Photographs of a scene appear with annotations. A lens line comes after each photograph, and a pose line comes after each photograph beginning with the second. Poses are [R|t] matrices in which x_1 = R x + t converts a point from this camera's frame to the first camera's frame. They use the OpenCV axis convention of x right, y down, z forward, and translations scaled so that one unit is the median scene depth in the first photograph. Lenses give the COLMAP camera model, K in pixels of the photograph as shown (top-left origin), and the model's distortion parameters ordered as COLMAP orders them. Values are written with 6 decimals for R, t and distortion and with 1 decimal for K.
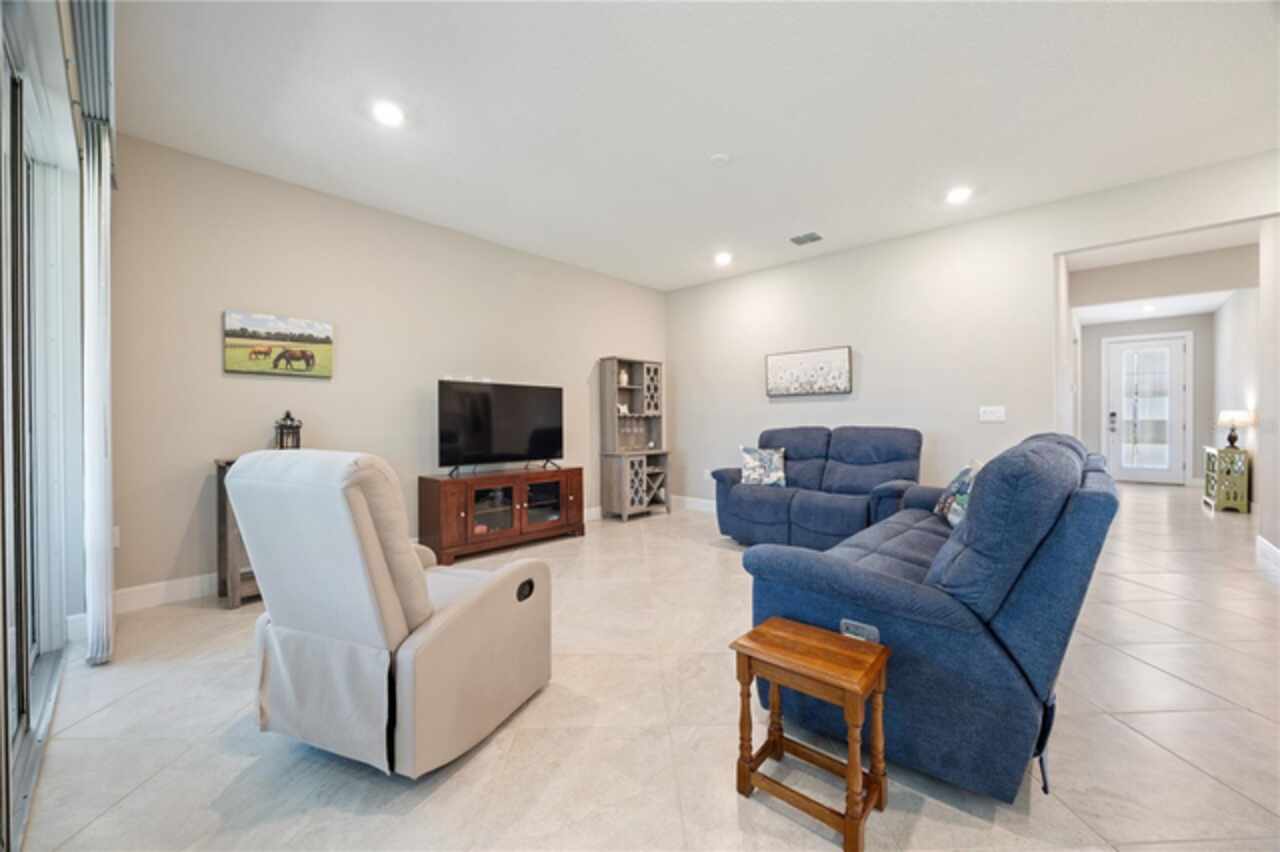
lens RADIAL K [[501.0, 0, 646.0], [0, 501.0, 423.8], [0, 0, 1]] dist [-0.001904, 0.000216]
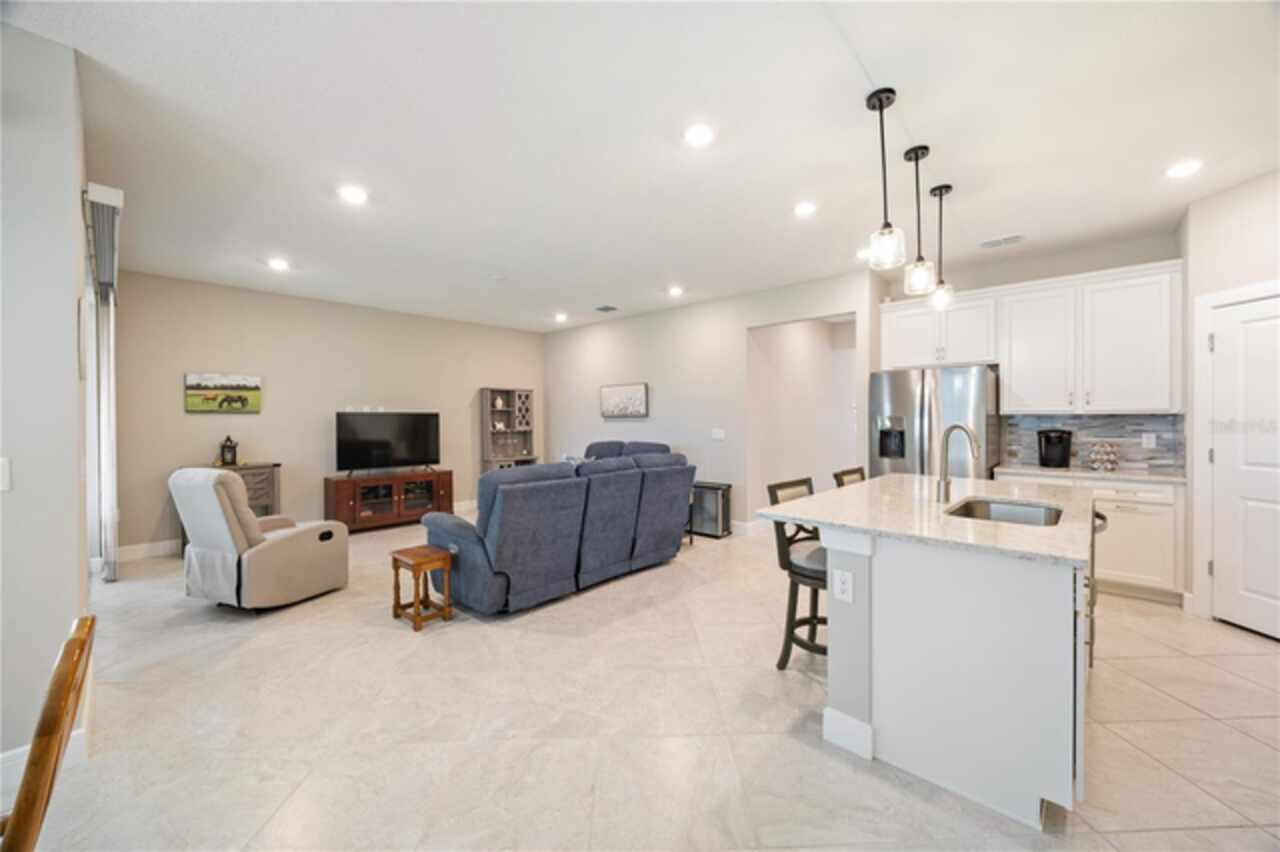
lens RADIAL K [[501.0, 0, 645.3], [0, 501.0, 425.5], [0, 0, 1]] dist [-0.001904, 0.000216]
pose [[1.000000, -0.000882, 0.000290, 0.467507], [0.000880, 0.999978, 0.006615, -0.053471], [-0.000296, -0.006614, 0.999978, -0.447607]]
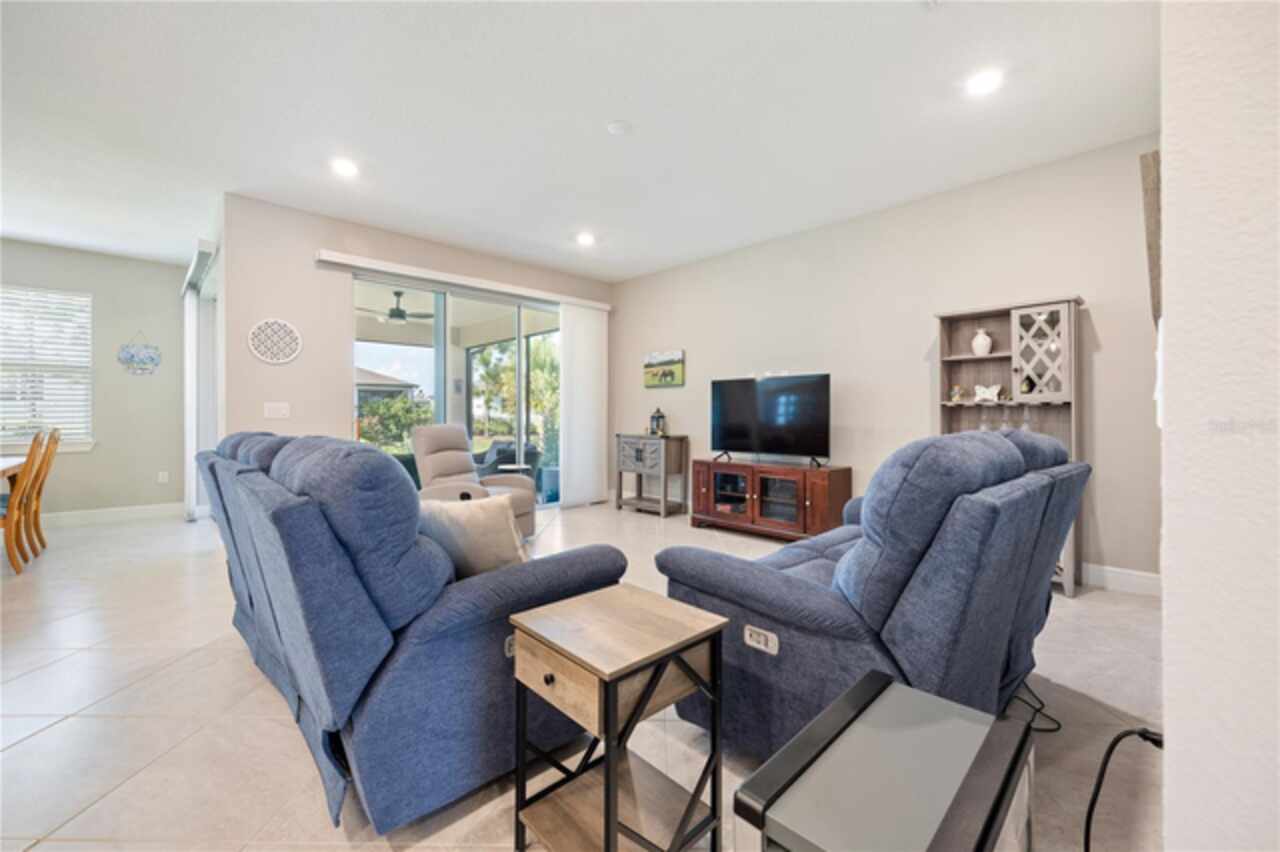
lens RADIAL K [[501.0, 0, 663.7], [0, 501.0, 414.1], [0, 0, 1]] dist [-0.001904, 0.000216]
pose [[-0.019159, 0.000901, -0.999816, 0.788377], [-0.004003, 0.999992, 0.000977, -0.004174], [0.999808, 0.004021, -0.019155, 0.850560]]
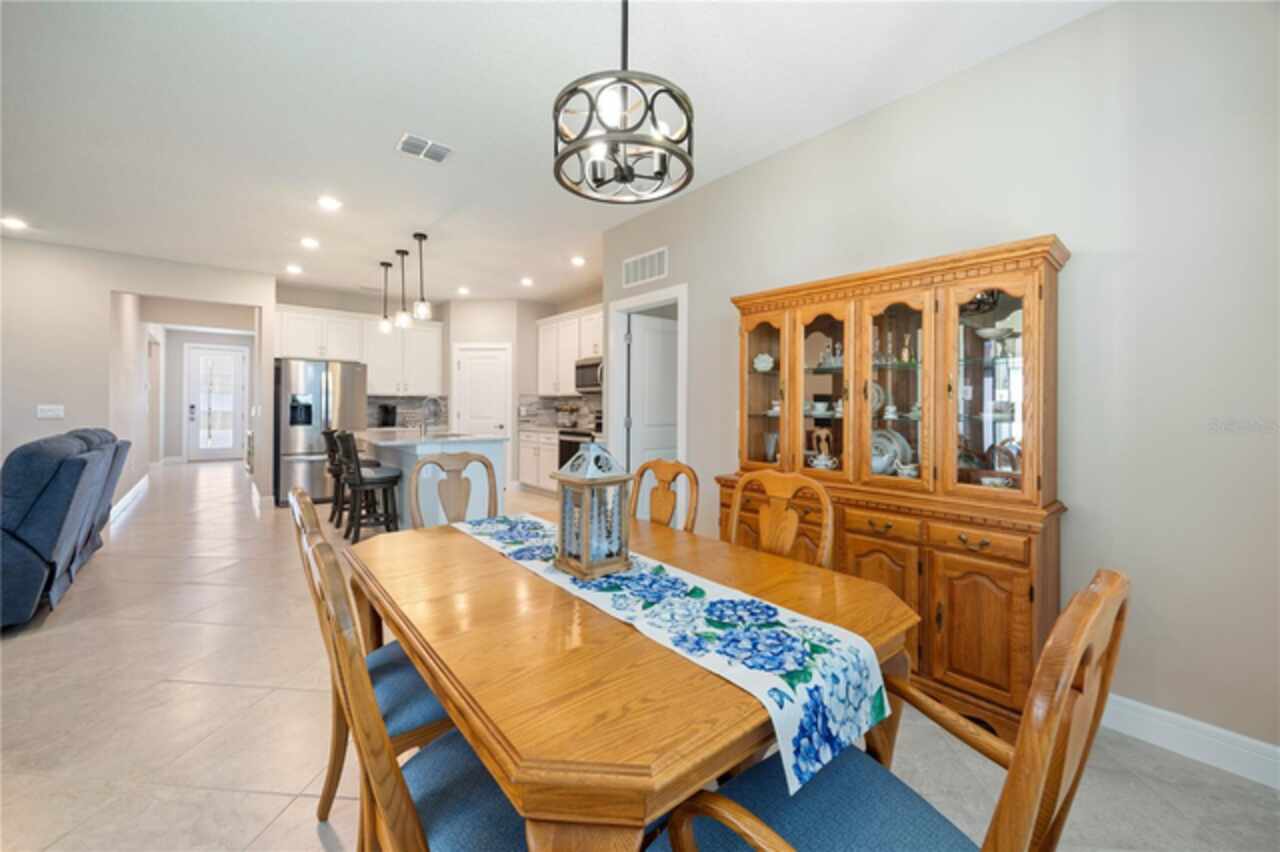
lens RADIAL K [[501.0, 0, 644.5], [0, 501.0, 406.3], [0, 0, 1]] dist [-0.001904, 0.000216]
pose [[0.129538, 0.003074, 0.991570, -0.295089], [0.002580, 0.999991, -0.003437, -0.023990], [-0.991571, 0.003004, 0.129529, -0.538111]]
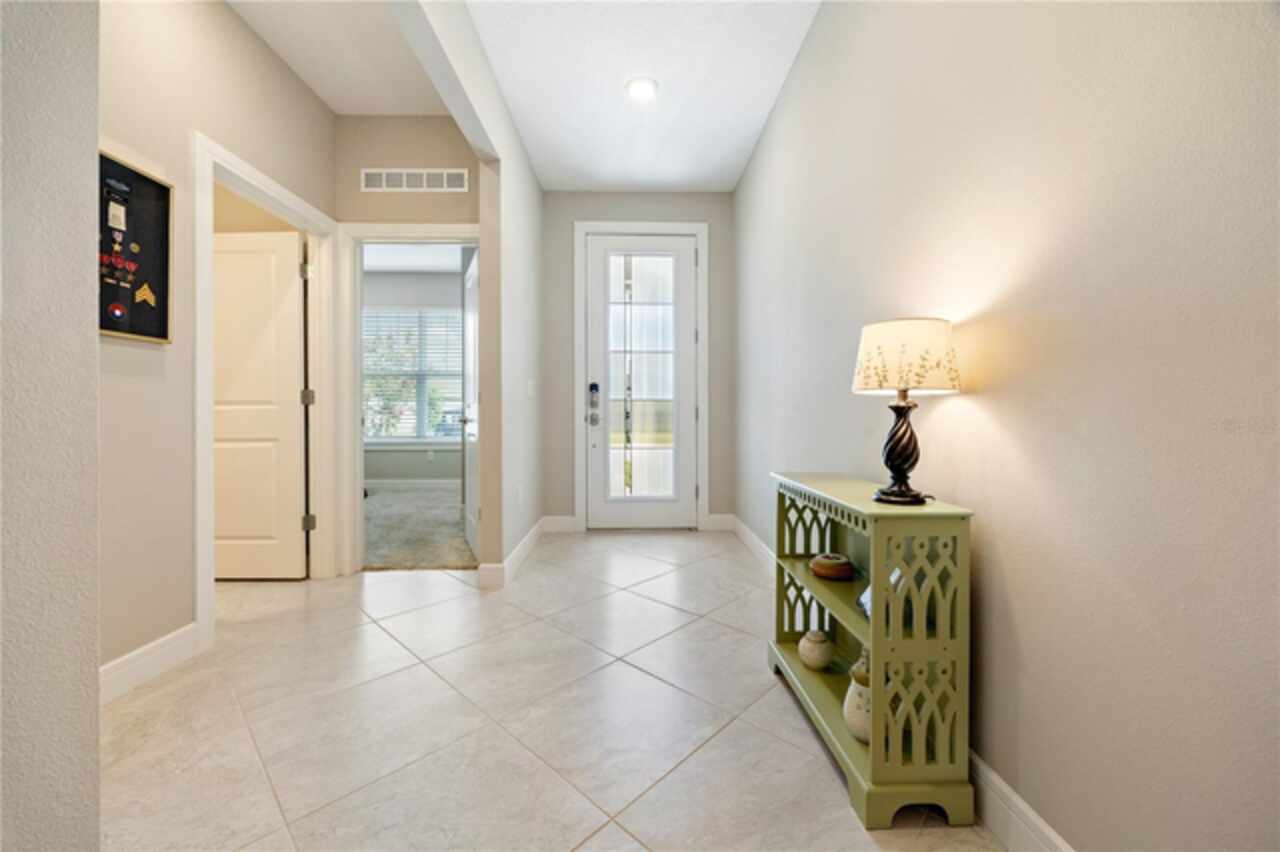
lens RADIAL K [[501.0, 0, 641.8], [0, 501.0, 419.0], [0, 0, 1]] dist [-0.001904, 0.000216]
pose [[0.722765, -0.005860, 0.691069, 1.290986], [0.002865, 0.999981, 0.005484, 0.018188], [-0.691087, -0.001984, 0.722768, 1.263317]]
